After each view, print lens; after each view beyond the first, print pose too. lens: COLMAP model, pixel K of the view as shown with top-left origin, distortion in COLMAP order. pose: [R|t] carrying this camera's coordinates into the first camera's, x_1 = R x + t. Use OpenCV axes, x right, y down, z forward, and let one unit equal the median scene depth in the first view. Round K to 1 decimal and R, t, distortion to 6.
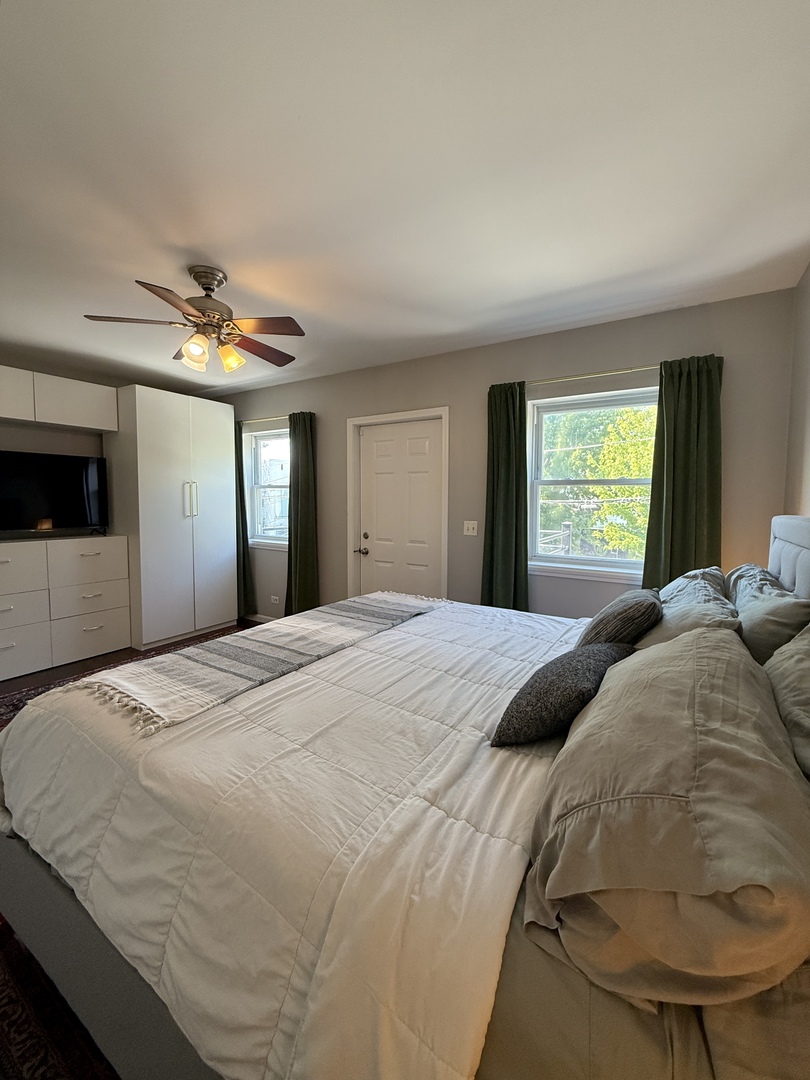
lens RADIAL K [[450.1, 0, 405.0], [0, 450.1, 540.0], [0, 0, 1]] dist [0.000878, 0.000922]
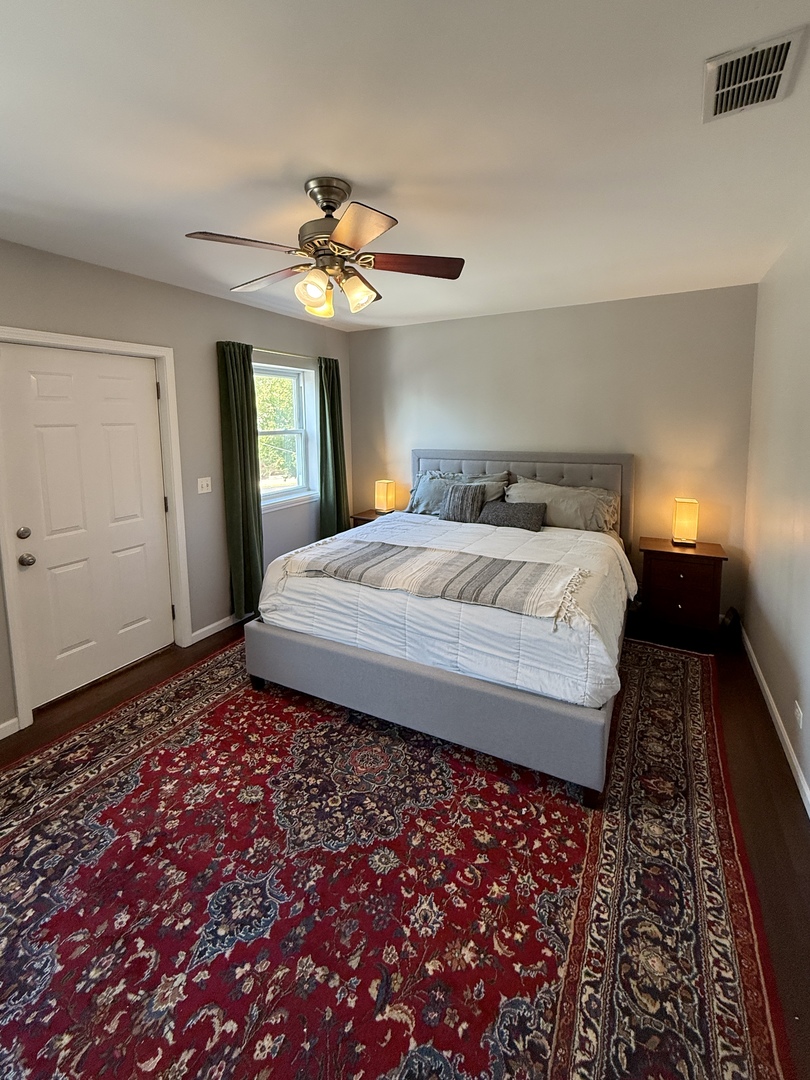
lens RADIAL K [[450.1, 0, 405.0], [0, 450.1, 540.0], [0, 0, 1]] dist [0.000878, 0.000922]
pose [[-0.040497, -0.277255, 0.959943, -0.943148], [0.112587, 0.953346, 0.280099, -0.155505], [-0.992816, 0.119420, -0.007393, 0.660895]]
